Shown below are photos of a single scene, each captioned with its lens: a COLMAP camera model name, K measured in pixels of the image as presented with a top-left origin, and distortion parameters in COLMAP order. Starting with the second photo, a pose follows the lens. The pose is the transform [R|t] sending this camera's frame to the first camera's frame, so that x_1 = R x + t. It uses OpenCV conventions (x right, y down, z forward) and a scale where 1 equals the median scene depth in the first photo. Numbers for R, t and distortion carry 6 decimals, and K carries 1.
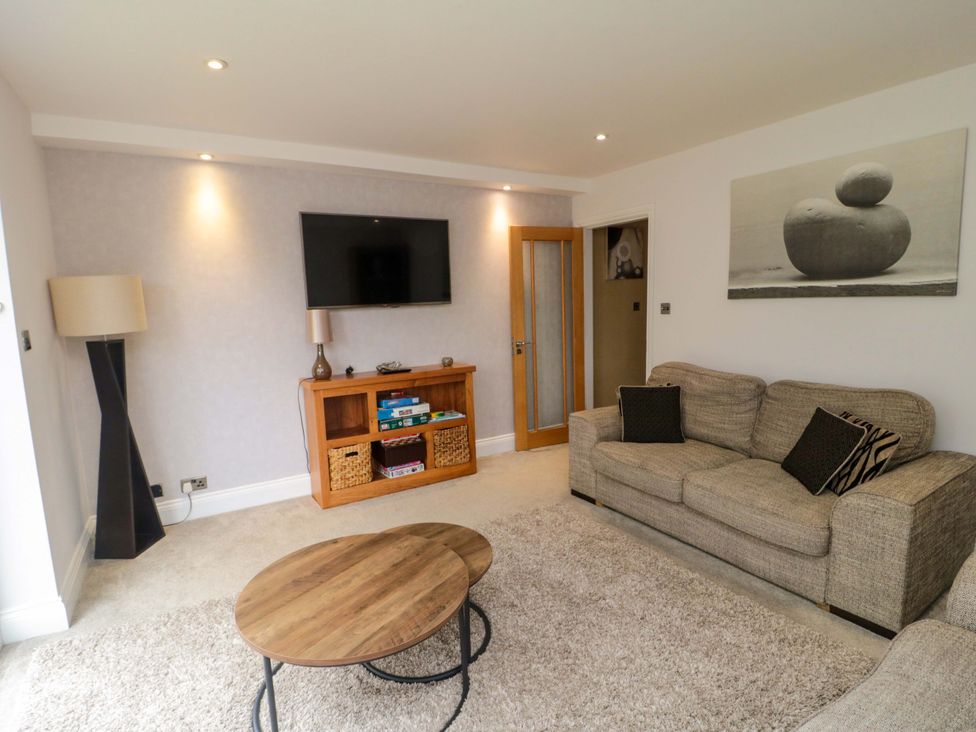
lens RADIAL K [[505.5, 0, 478.3], [0, 505.5, 364.7], [0, 0, 1]] dist [-0.009320, -0.005768]
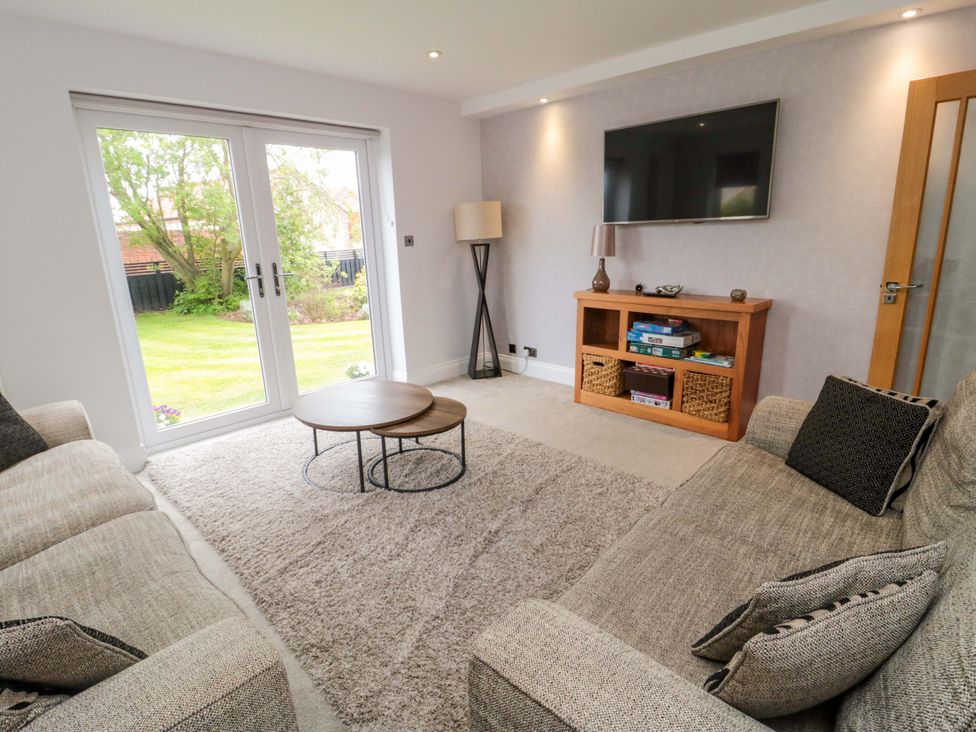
lens RADIAL K [[505.5, 0, 482.0], [0, 505.5, 358.8], [0, 0, 1]] dist [-0.009320, -0.005768]
pose [[0.251102, 0.262780, -0.931608, 0.654866], [-0.096974, 0.964432, 0.245901, -0.070808], [0.963091, 0.028596, 0.267654, 0.448410]]
